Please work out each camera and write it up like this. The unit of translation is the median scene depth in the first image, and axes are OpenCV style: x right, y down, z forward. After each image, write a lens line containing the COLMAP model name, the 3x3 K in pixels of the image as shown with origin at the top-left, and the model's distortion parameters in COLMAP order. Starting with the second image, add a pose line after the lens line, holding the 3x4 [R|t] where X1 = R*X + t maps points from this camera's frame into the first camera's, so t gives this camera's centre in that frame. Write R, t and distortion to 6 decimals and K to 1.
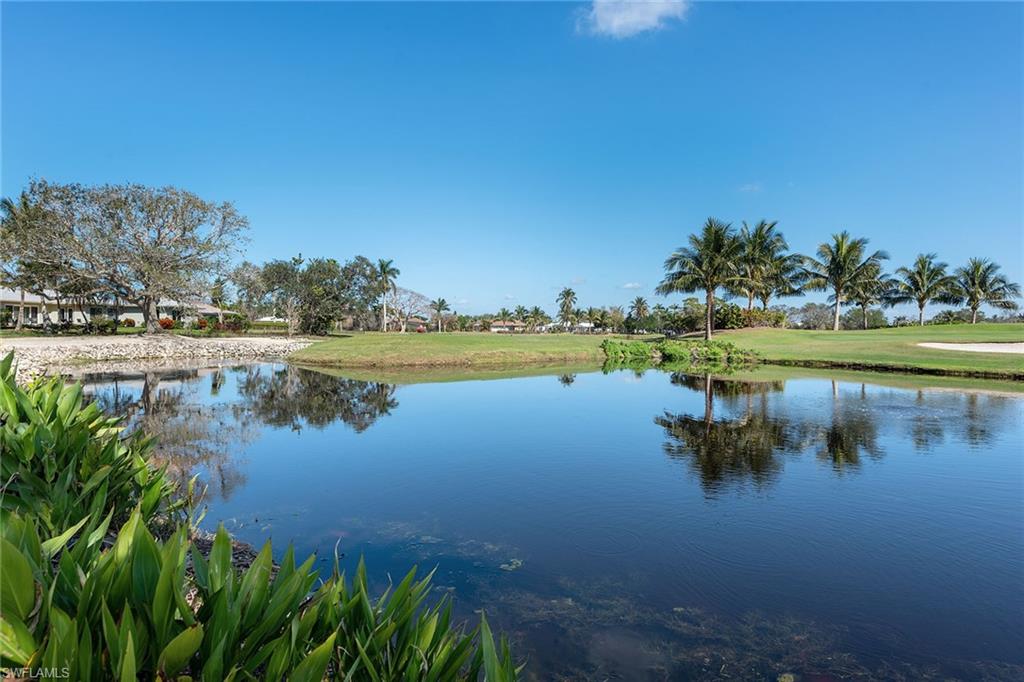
lens RADIAL K [[565.2, 0, 512.0], [0, 565.2, 341.0], [0, 0, 1]] dist [0.003562, -0.000156]
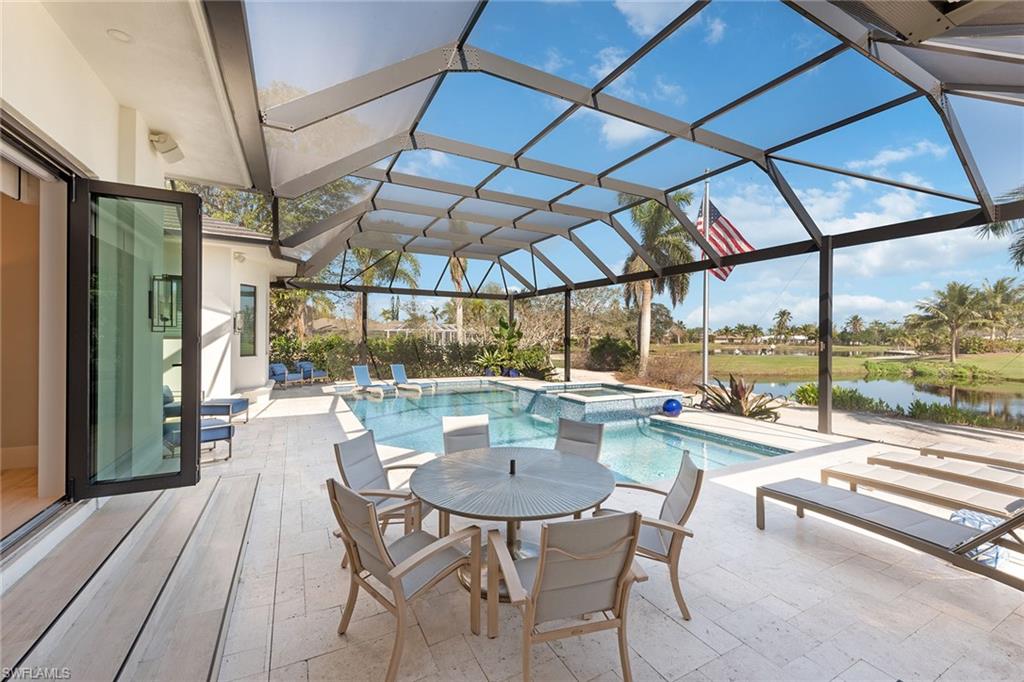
lens RADIAL K [[413.6, 0, 508.8], [0, 413.6, 340.3], [0, 0, 1]] dist [0.021528, -0.009671]
pose [[0.900902, 0.001569, -0.434019, -0.170441], [-0.007145, 0.999912, -0.011217, -0.029216], [0.433963, 0.013206, 0.900834, -0.371882]]
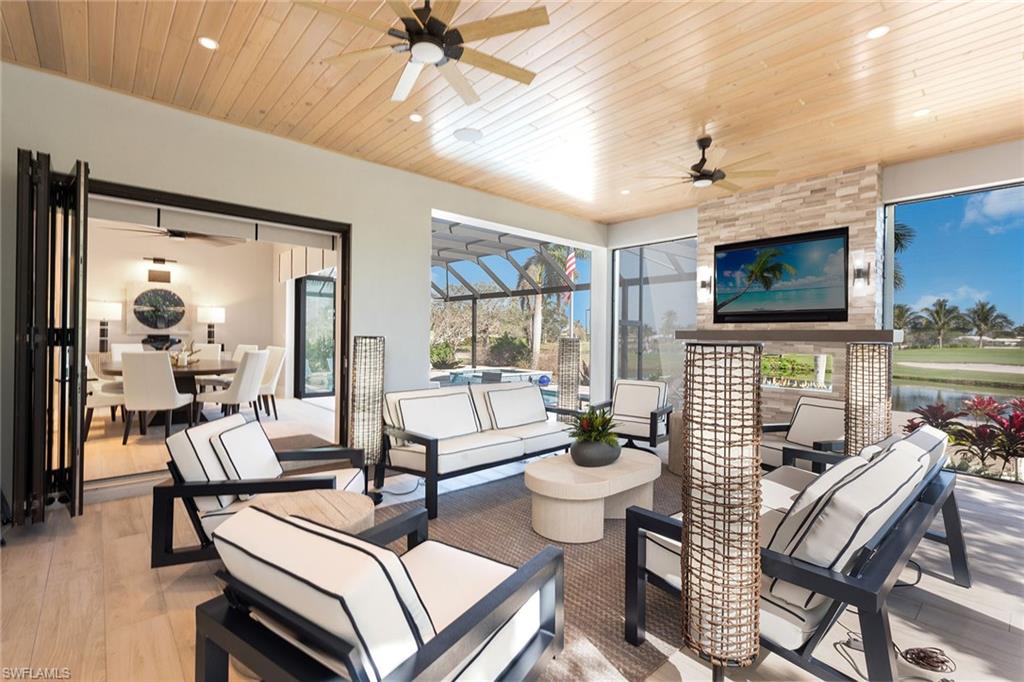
lens RADIAL K [[468.5, 0, 509.0], [0, 468.5, 337.1], [0, 0, 1]] dist [0.001877, -0.000213]
pose [[0.978353, 0.001495, -0.206938, -0.145273], [-0.005264, 0.999830, -0.017664, -0.026784], [0.206877, 0.018371, 0.978195, -0.483415]]
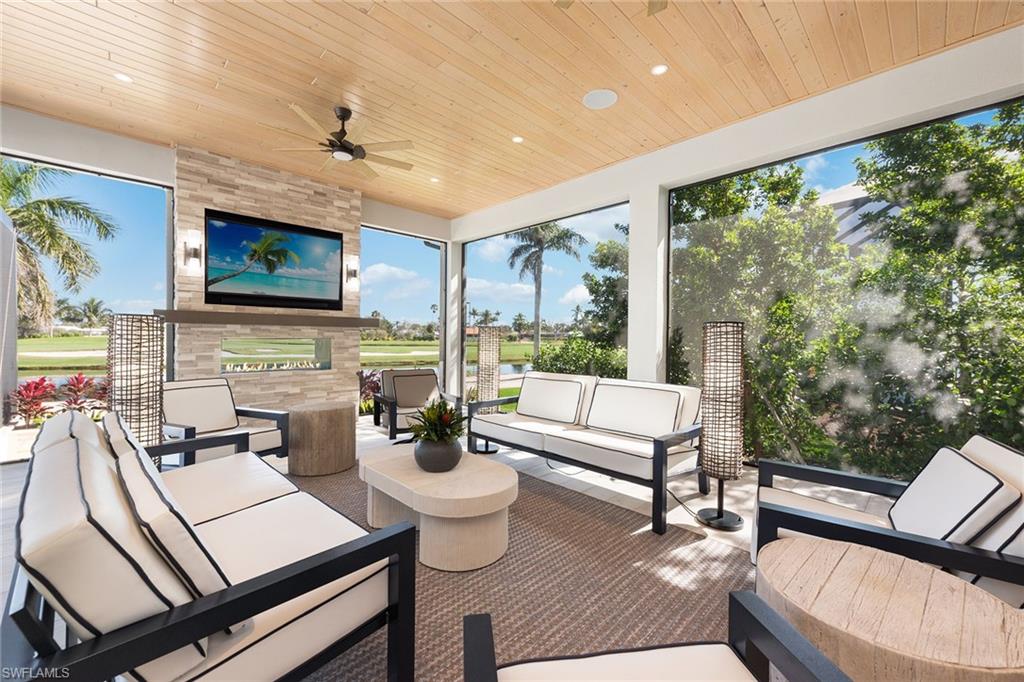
lens RADIAL K [[406.6, 0, 516.6], [0, 406.6, 342.5], [0, 0, 1]] dist [0.001296, 0.000051]
pose [[0.149344, -0.020728, 0.988568, -0.189398], [0.006171, 0.999780, 0.020030, -0.025850], [-0.988766, 0.003109, 0.149439, -0.437474]]
